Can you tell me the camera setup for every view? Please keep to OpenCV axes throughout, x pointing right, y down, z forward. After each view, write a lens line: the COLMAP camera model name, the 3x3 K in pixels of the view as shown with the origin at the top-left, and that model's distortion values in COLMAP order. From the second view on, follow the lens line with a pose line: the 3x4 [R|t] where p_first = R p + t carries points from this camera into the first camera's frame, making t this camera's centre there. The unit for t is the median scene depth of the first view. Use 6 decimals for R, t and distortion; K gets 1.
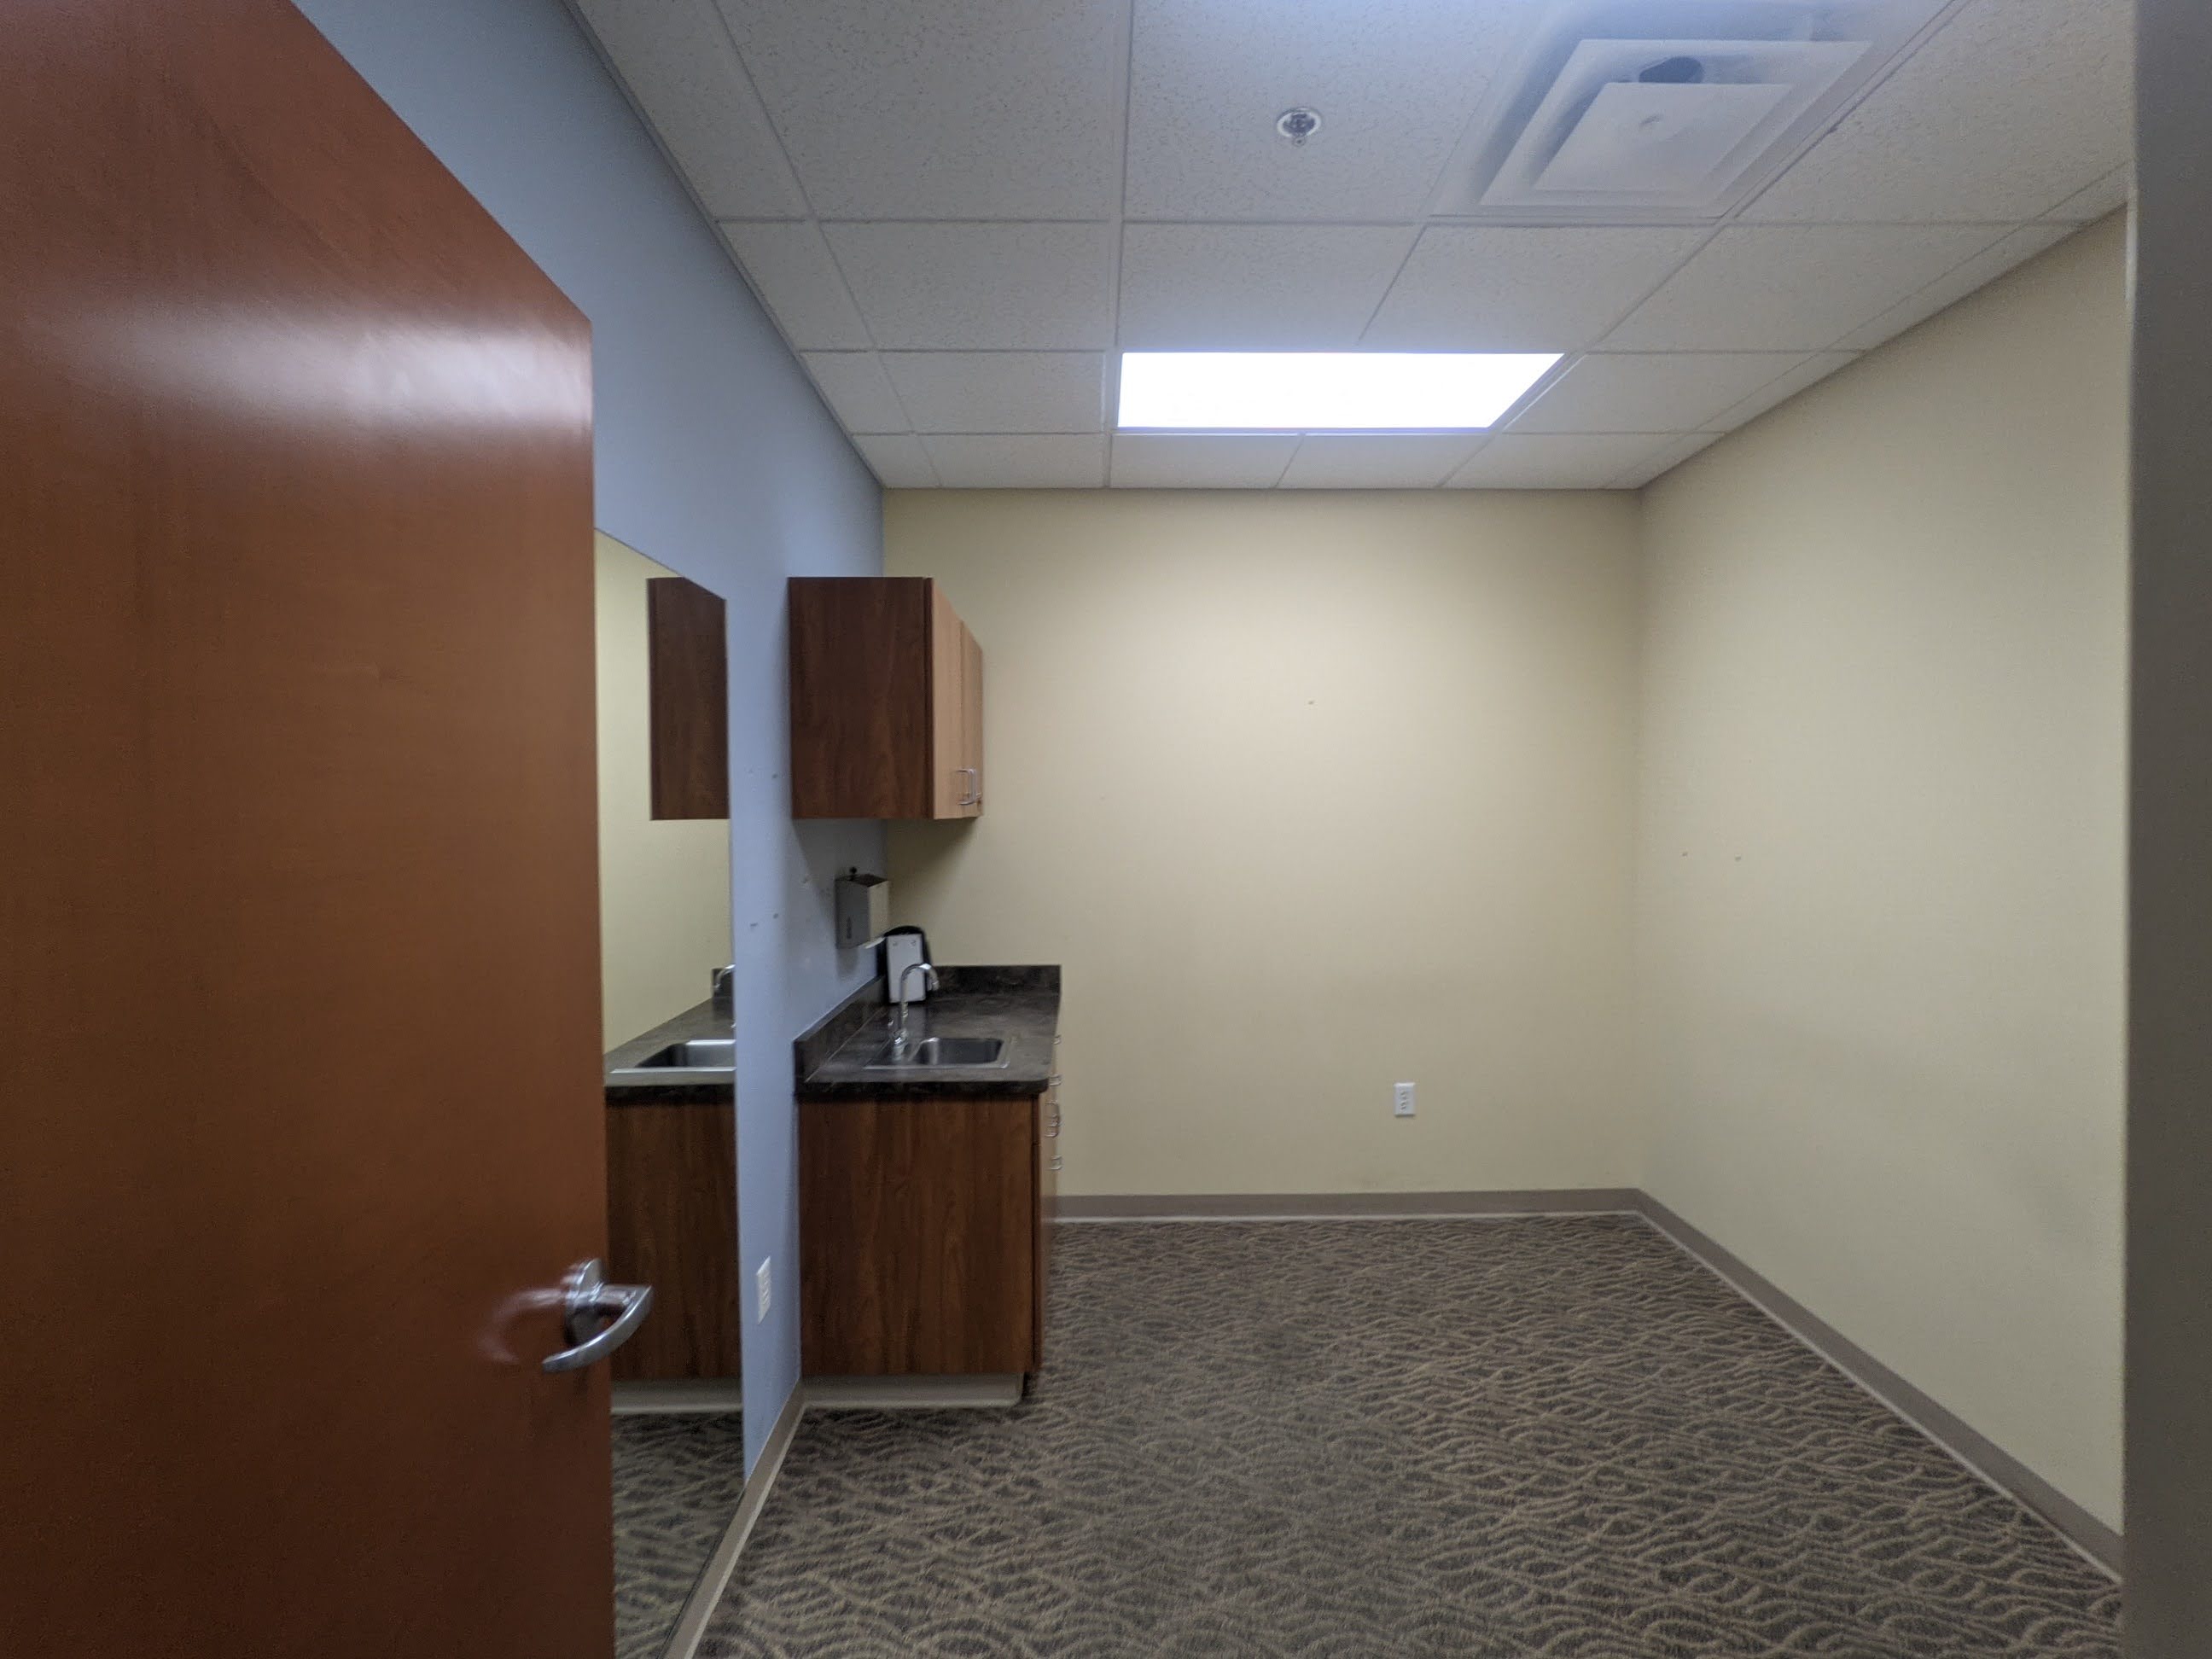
lens RADIAL K [[1072.5, 0, 1099.6], [0, 1072.5, 824.3], [0, 0, 1]] dist [0.002171, 0.001074]
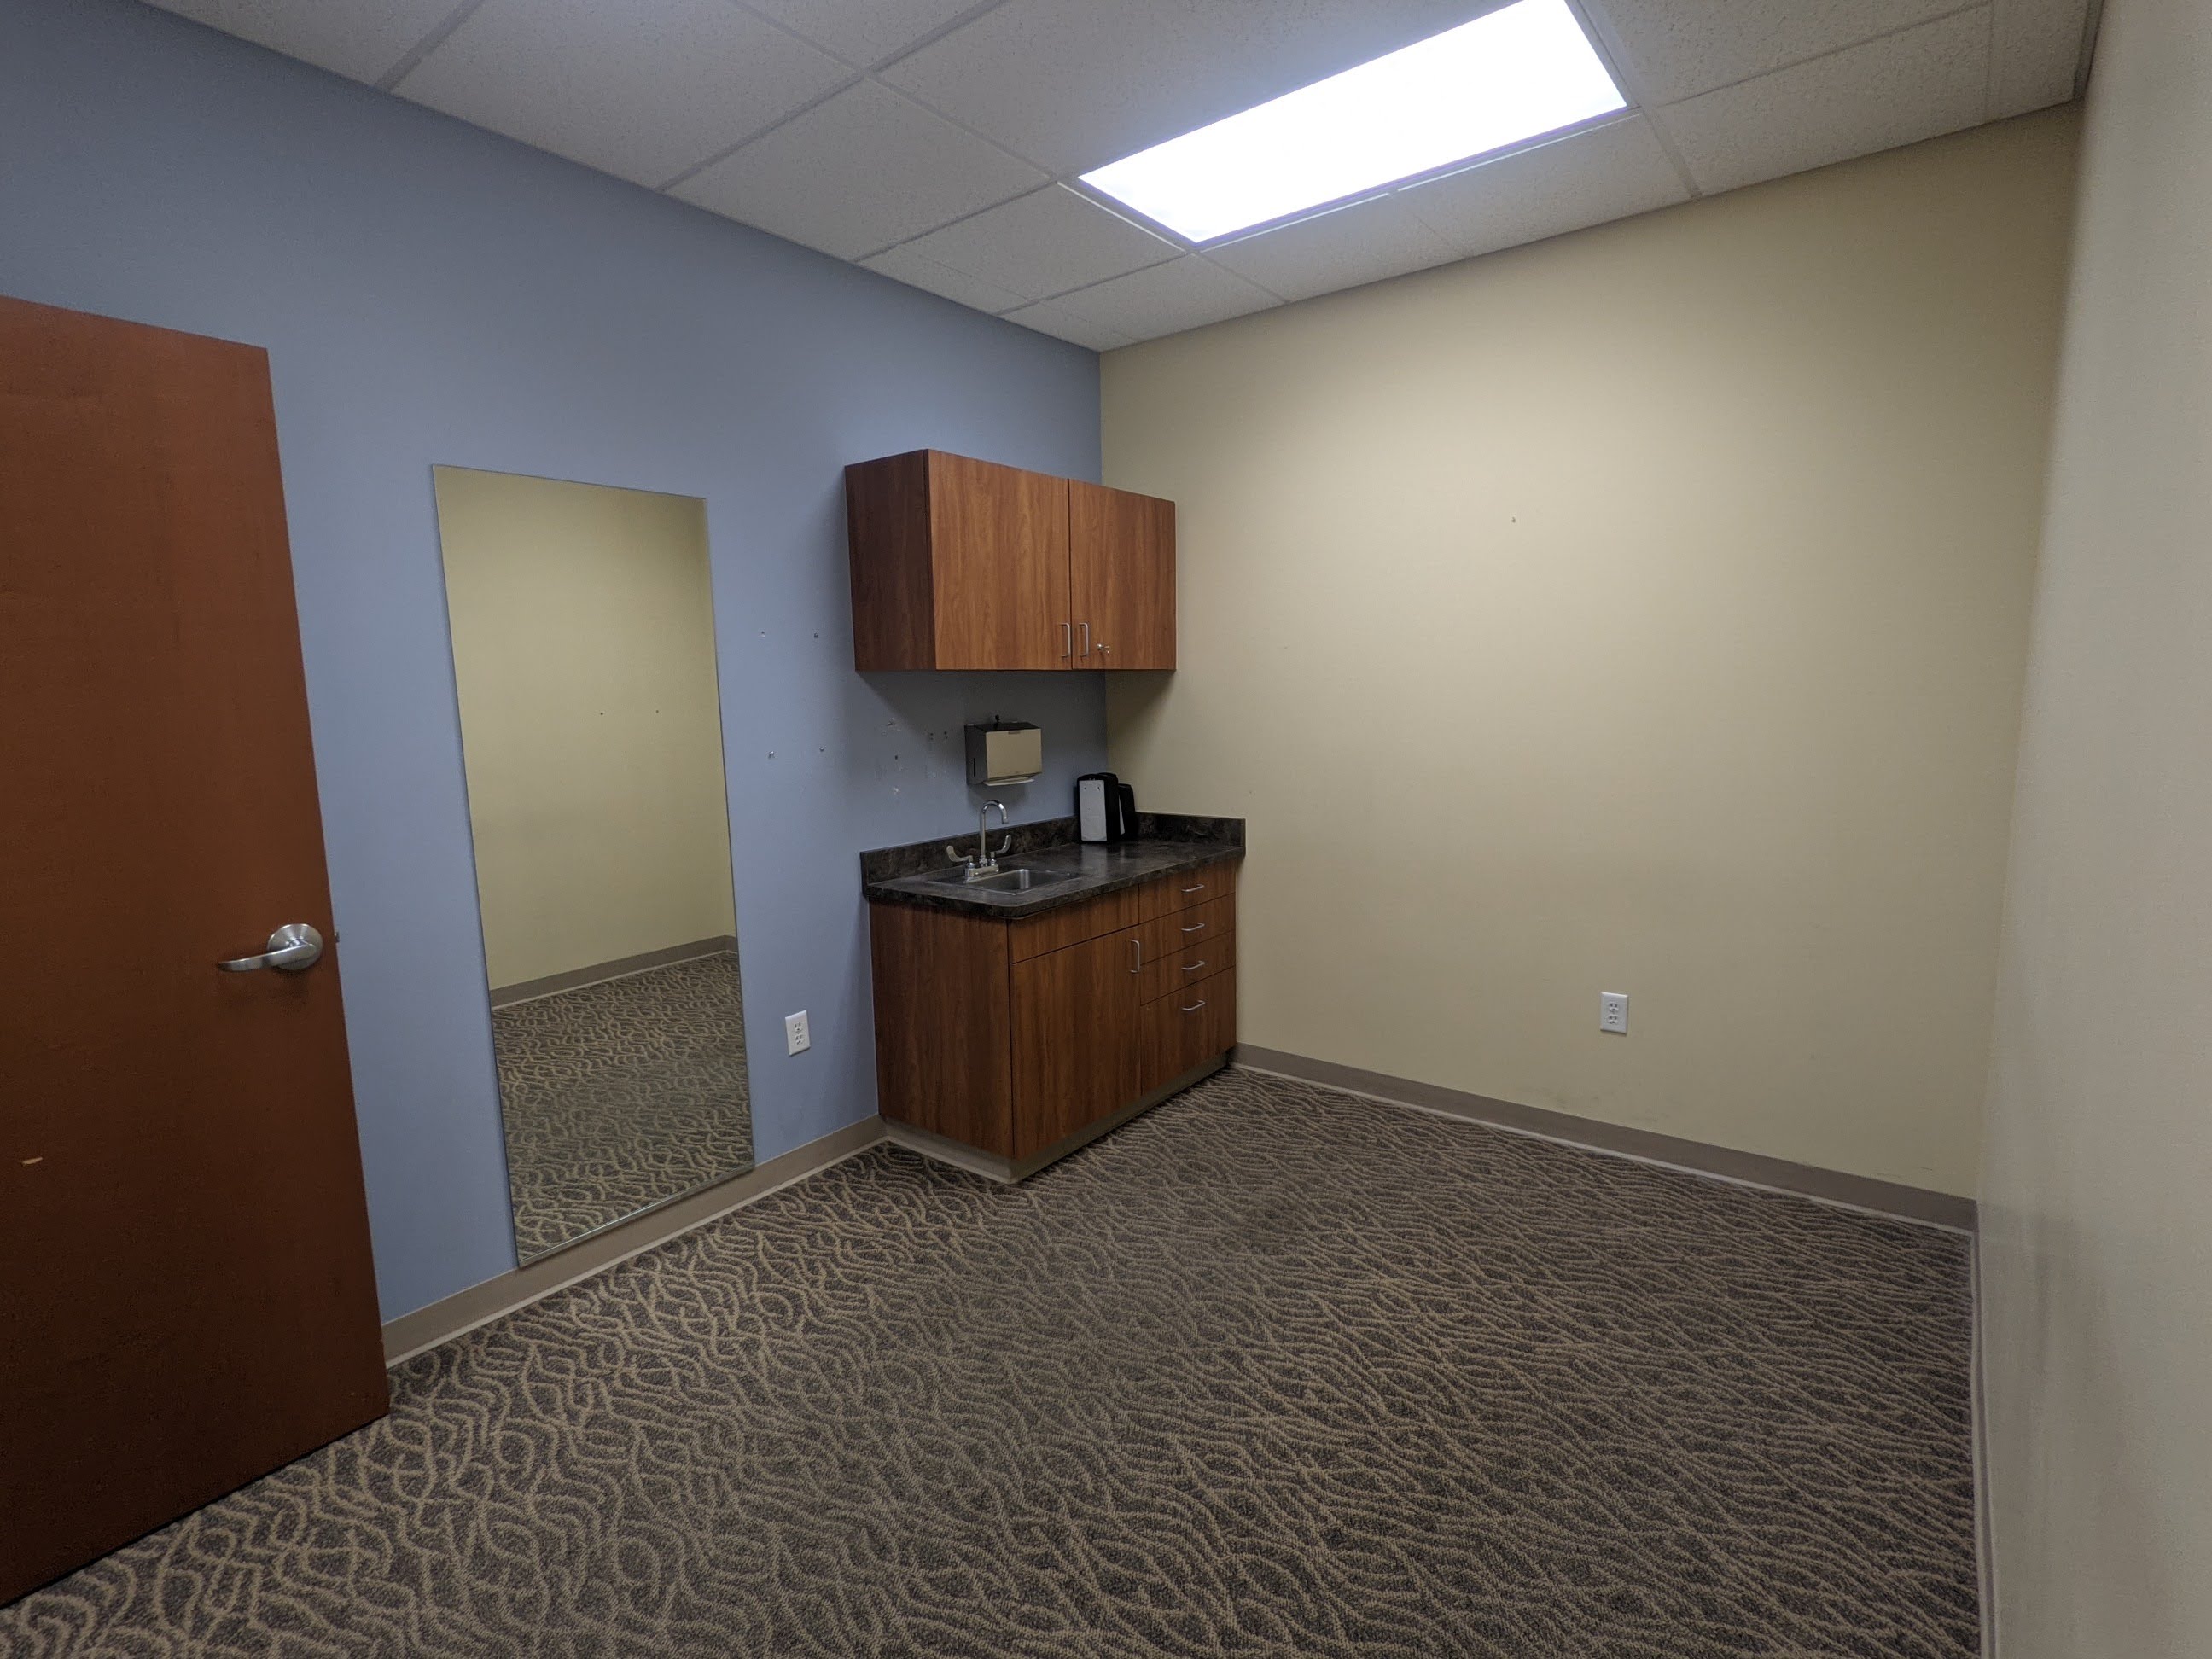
lens RADIAL K [[1072.5, 0, 1098.6], [0, 1072.5, 819.3], [0, 0, 1]] dist [0.002171, 0.001074]
pose [[0.781637, 0.067622, -0.620057, 0.644578], [0.006935, 0.993102, 0.117047, 0.020018], [0.623695, -0.095788, 0.775776, 0.198325]]
